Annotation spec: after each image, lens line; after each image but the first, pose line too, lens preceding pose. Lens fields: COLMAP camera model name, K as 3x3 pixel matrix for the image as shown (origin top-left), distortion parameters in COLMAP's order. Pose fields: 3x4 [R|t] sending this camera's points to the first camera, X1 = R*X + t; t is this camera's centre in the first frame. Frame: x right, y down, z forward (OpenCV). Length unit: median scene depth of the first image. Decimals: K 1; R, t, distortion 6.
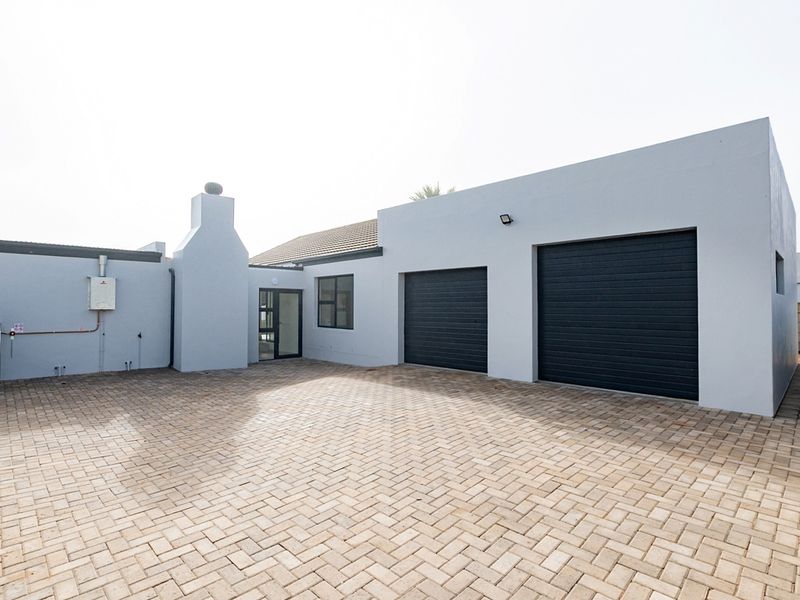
lens RADIAL K [[414.3, 0, 398.7], [0, 414.3, 299.7], [0, 0, 1]] dist [-0.011148, 0.001123]
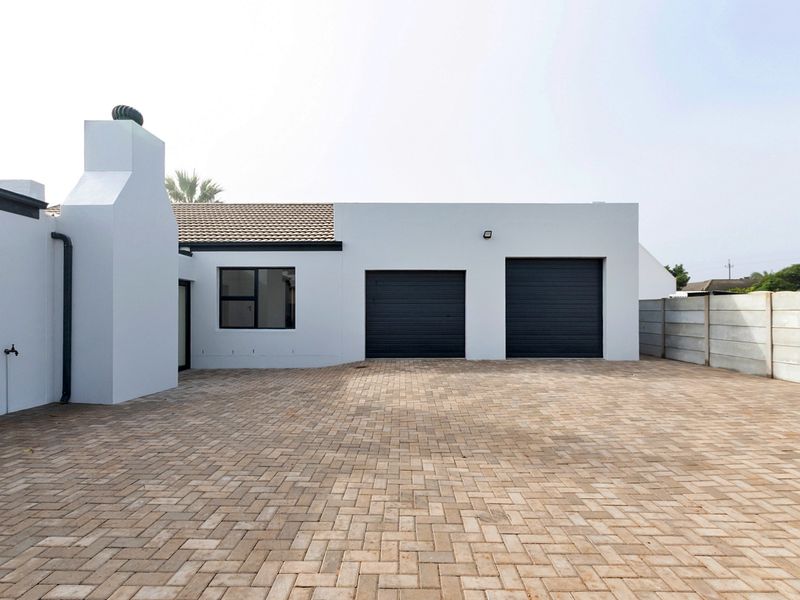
lens RADIAL K [[377.8, 0, 401.1], [0, 377.8, 306.4], [0, 0, 1]] dist [0.003539, 0.000199]
pose [[0.707936, 0.008562, 0.706224, -0.580488], [-0.011642, 0.999932, -0.000453, 0.023736], [-0.706180, -0.007902, 0.707988, 0.278097]]
